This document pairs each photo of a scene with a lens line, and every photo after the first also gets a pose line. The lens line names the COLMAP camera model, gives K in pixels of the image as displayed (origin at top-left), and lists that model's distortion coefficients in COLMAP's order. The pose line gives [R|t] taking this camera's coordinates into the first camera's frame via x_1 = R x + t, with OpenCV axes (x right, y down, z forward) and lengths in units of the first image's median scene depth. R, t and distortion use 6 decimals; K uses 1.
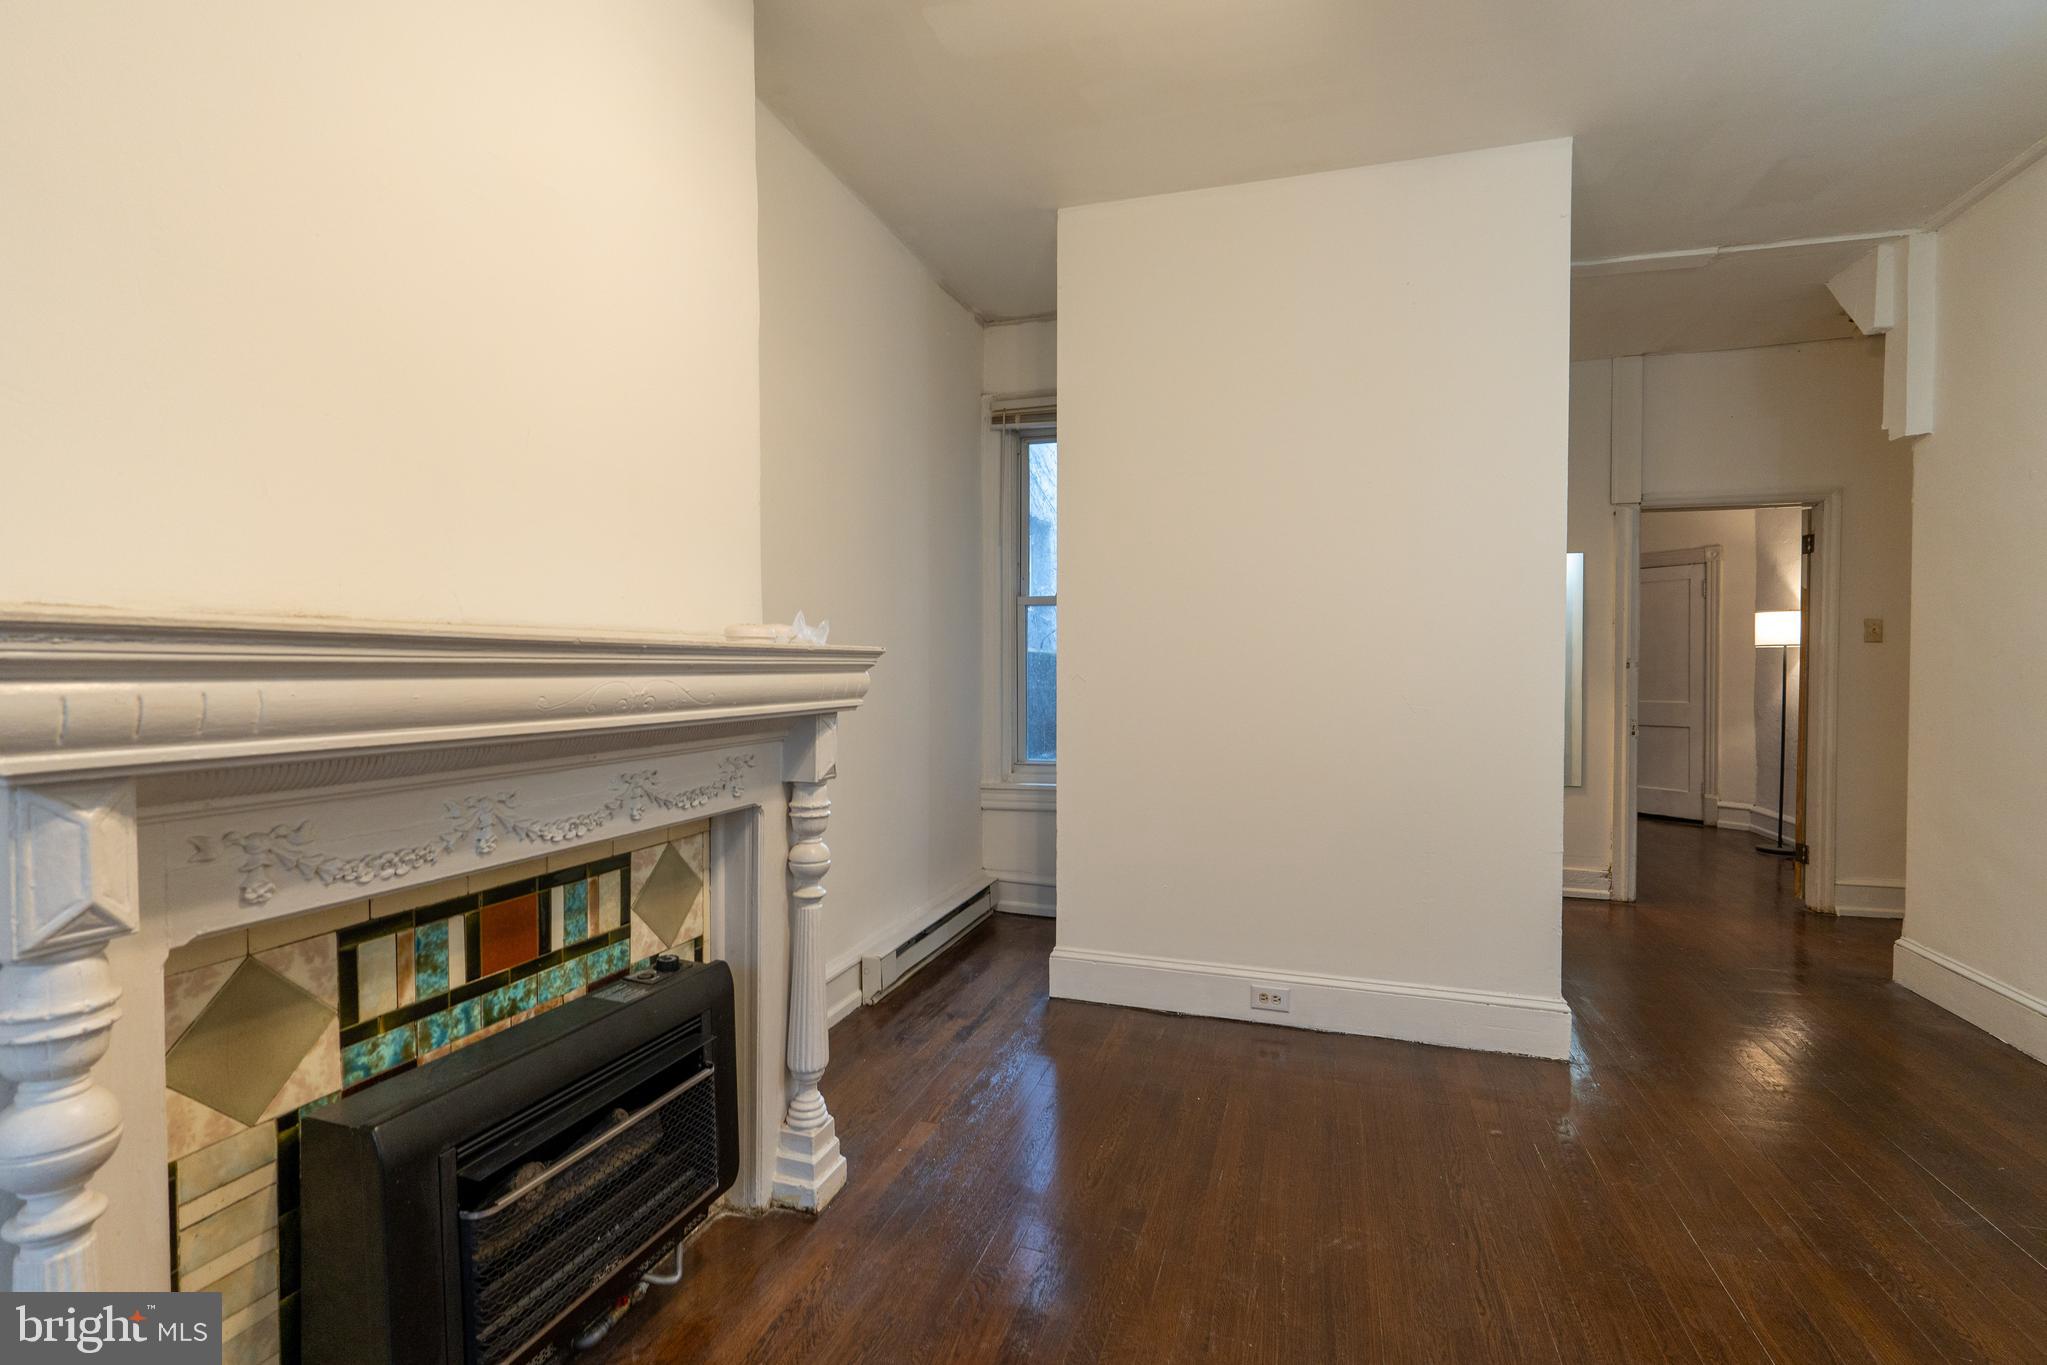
lens RADIAL K [[945.1, 0, 1039.4], [0, 945.1, 681.9], [0, 0, 1]] dist [-0.007552, 0.001846]
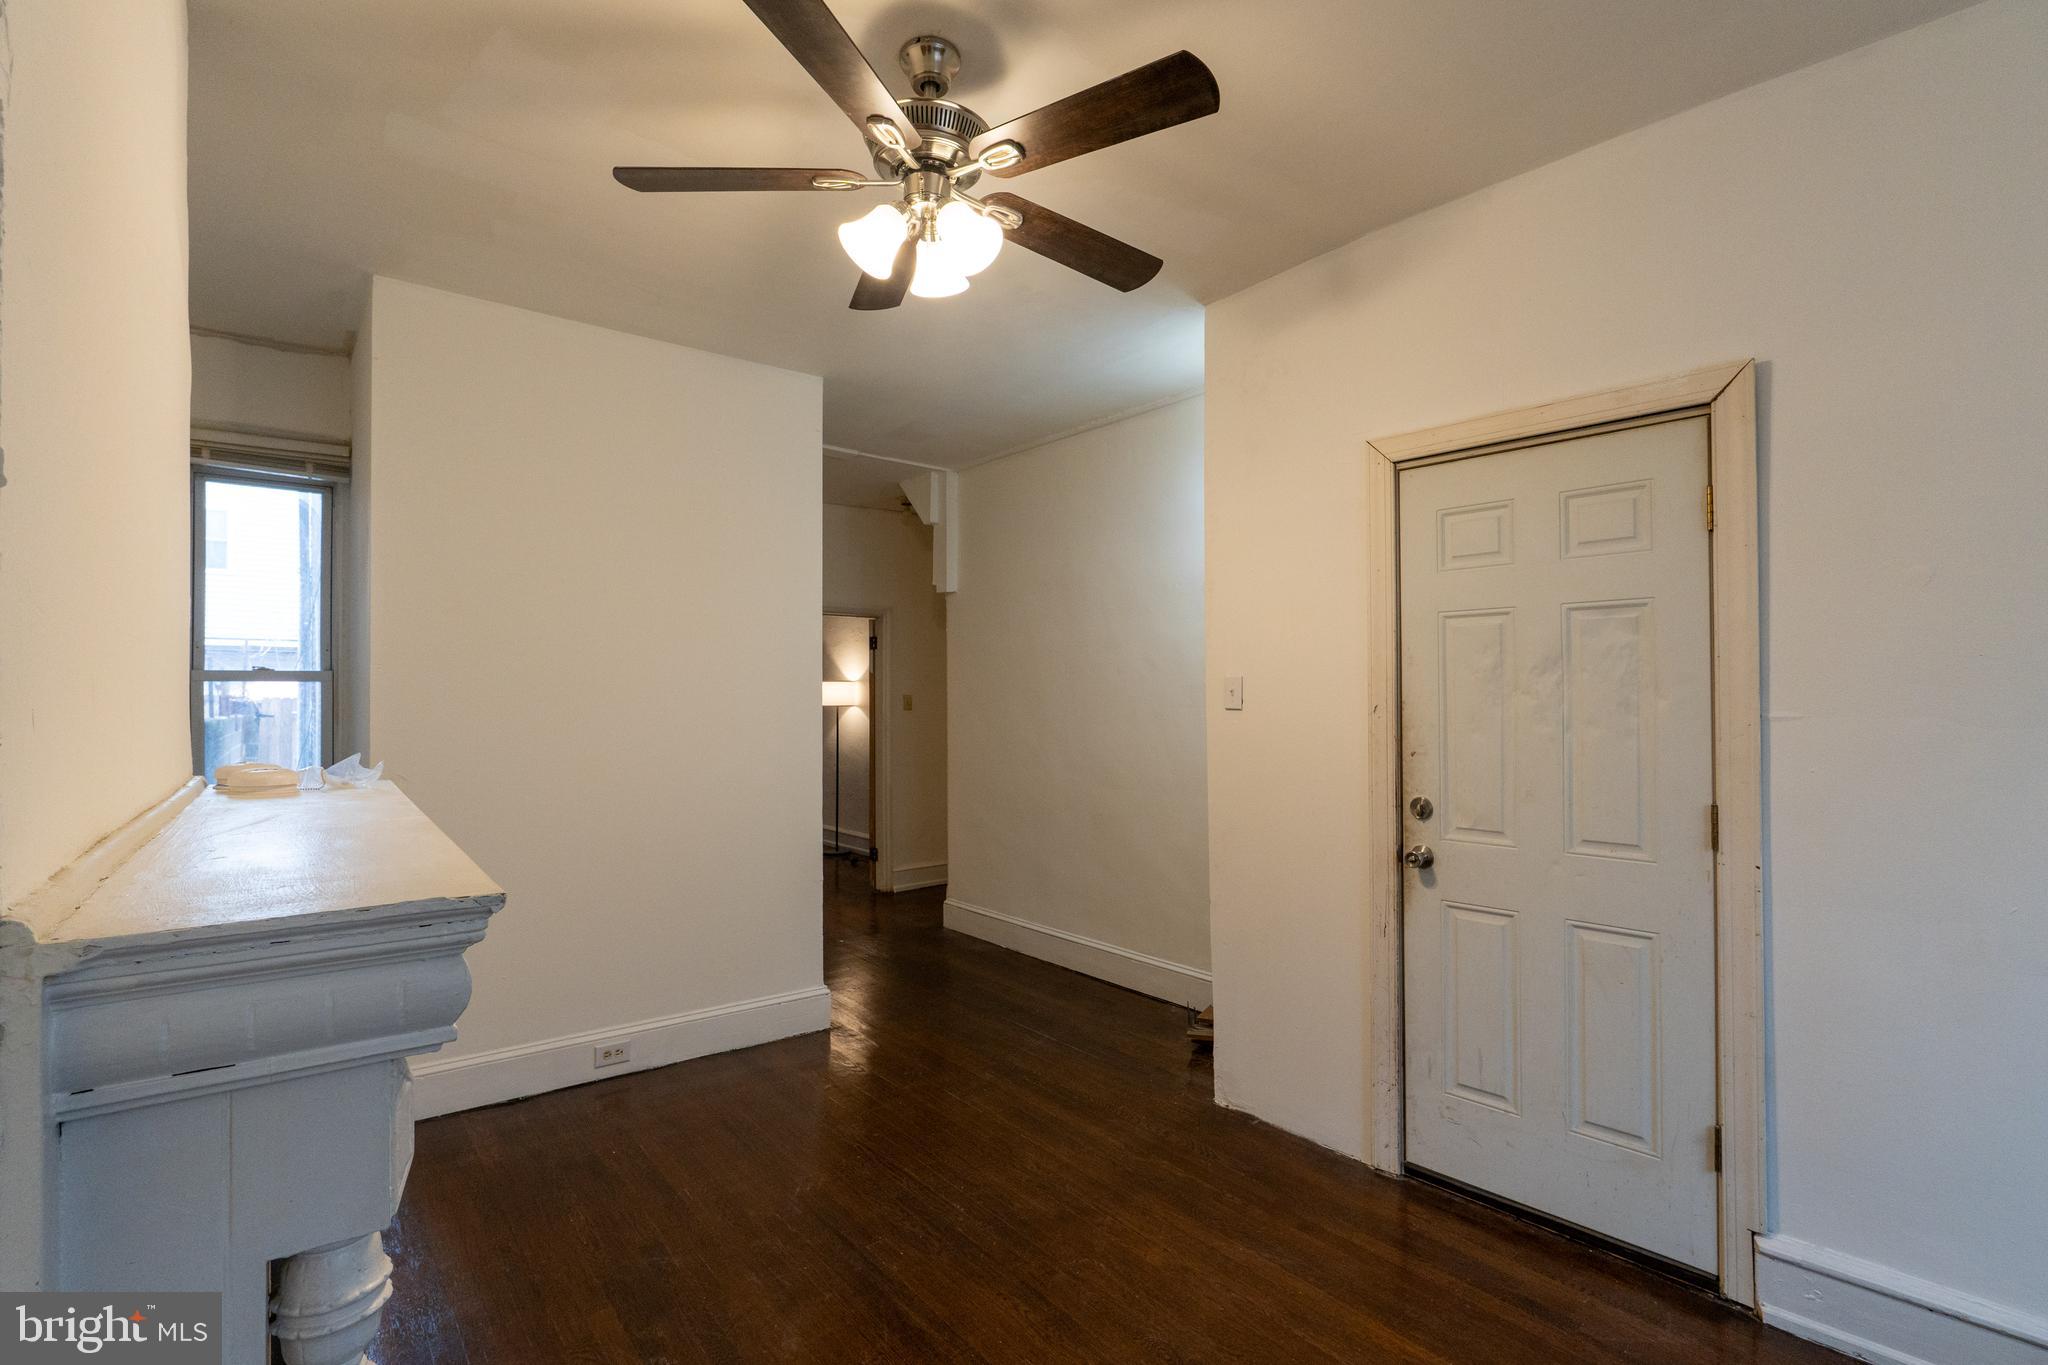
lens RADIAL K [[945.6, 0, 1025.4], [0, 945.6, 681.9], [0, 0, 1]] dist [-0.007552, 0.001846]
pose [[0.565192, 0.008392, 0.824916, -0.646770], [0.019747, 0.999524, -0.023699, -0.110255], [-0.824723, 0.029684, 0.564758, -0.076680]]
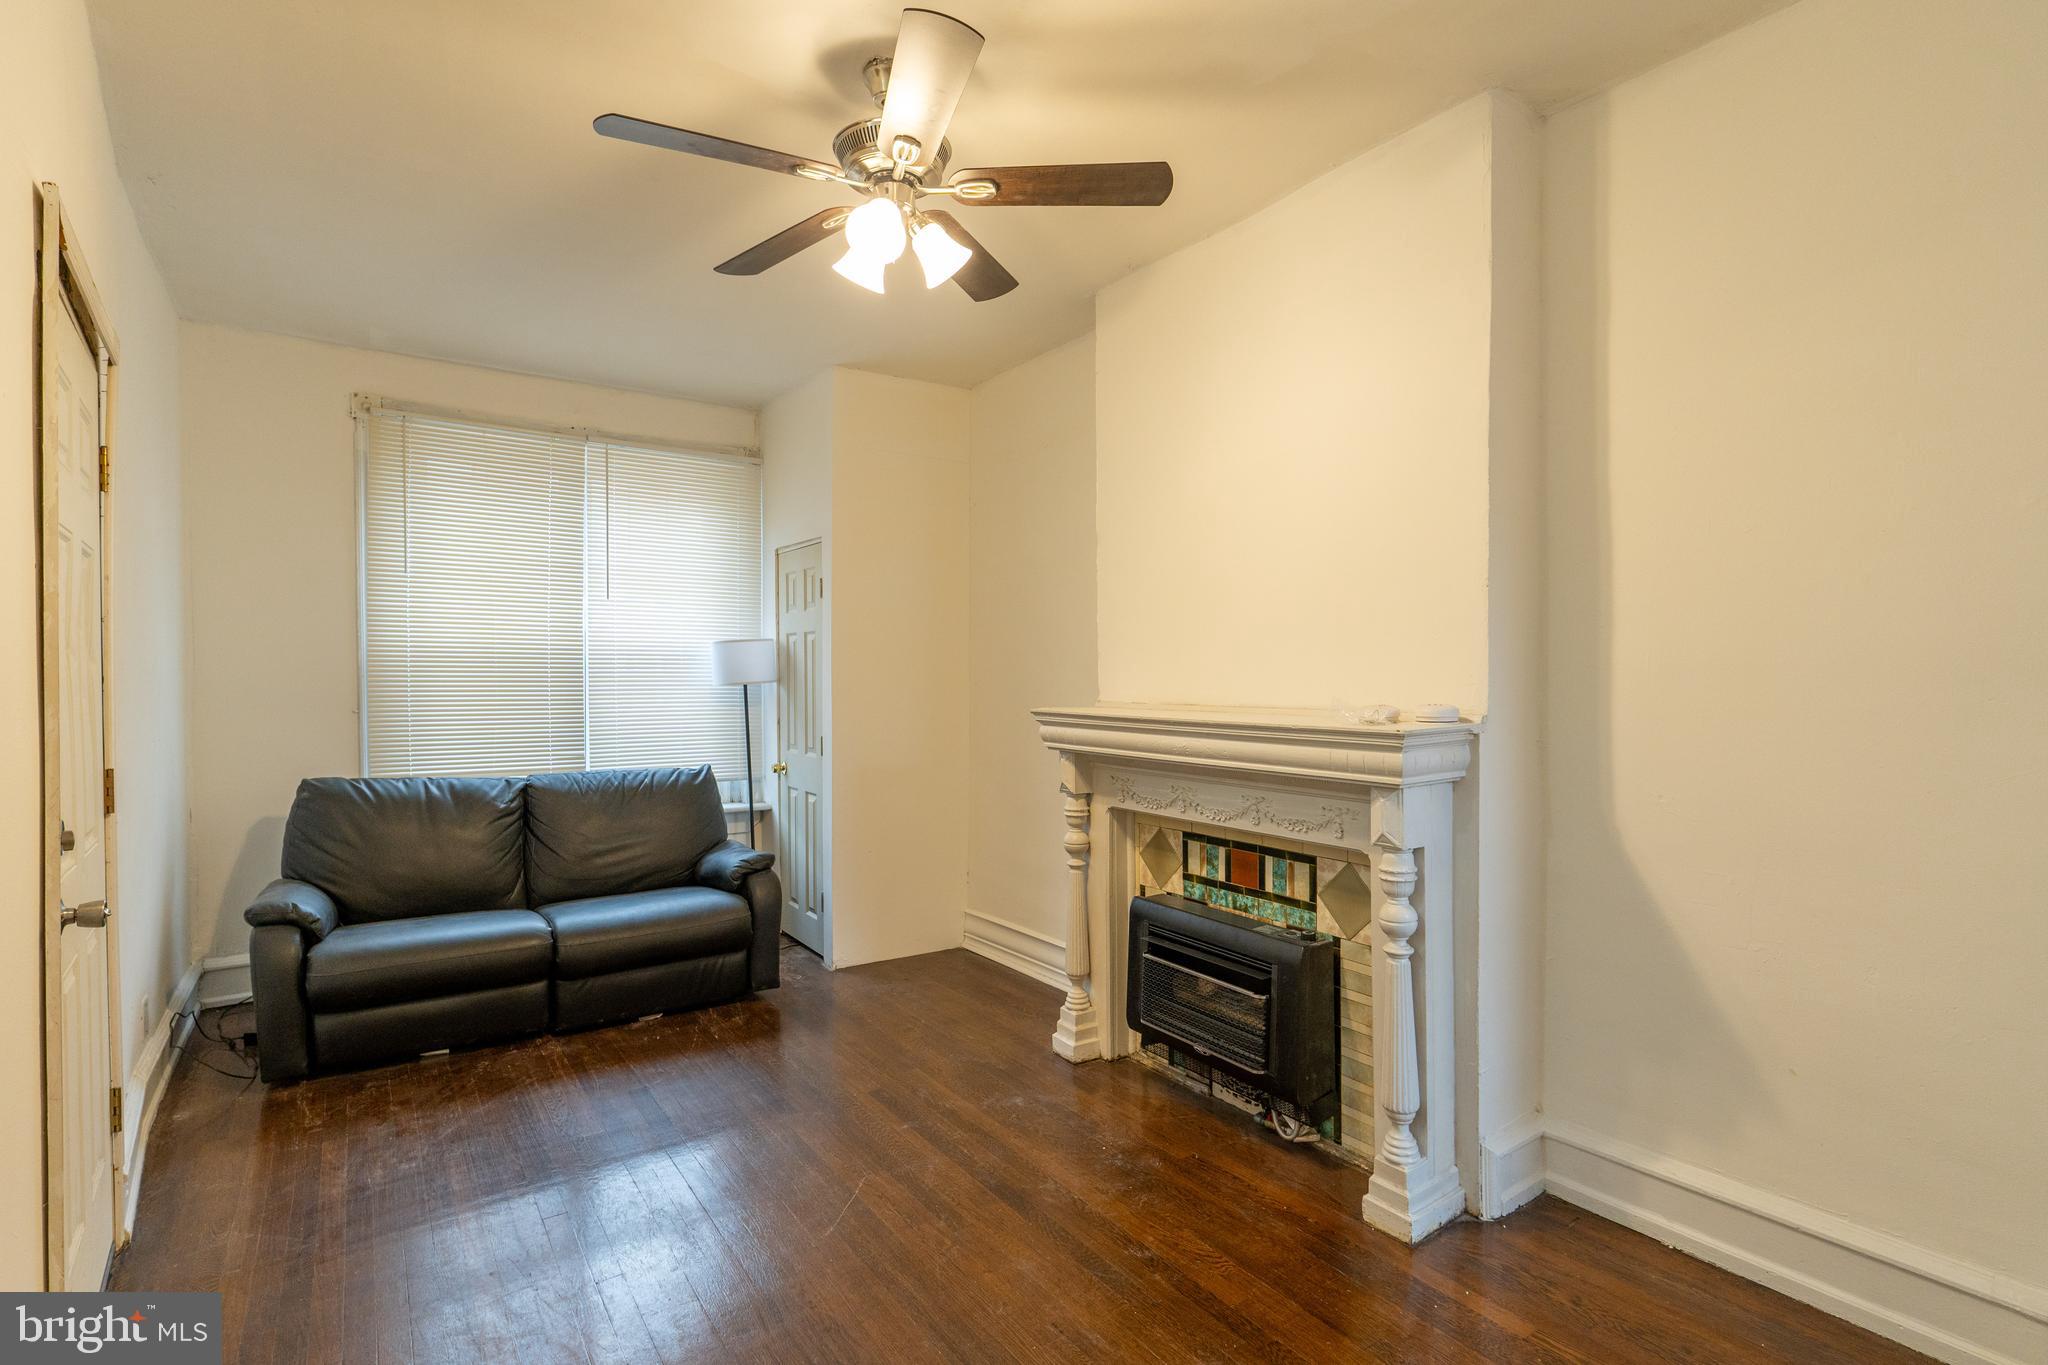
lens RADIAL K [[945.6, 0, 1055.7], [0, 945.6, 677.9], [0, 0, 1]] dist [-0.007552, 0.001846]
pose [[-0.598997, 0.004244, -0.800740, 0.951166], [-0.012031, 0.999825, 0.014299, -0.112655], [0.800661, 0.018199, -0.598841, 1.453884]]
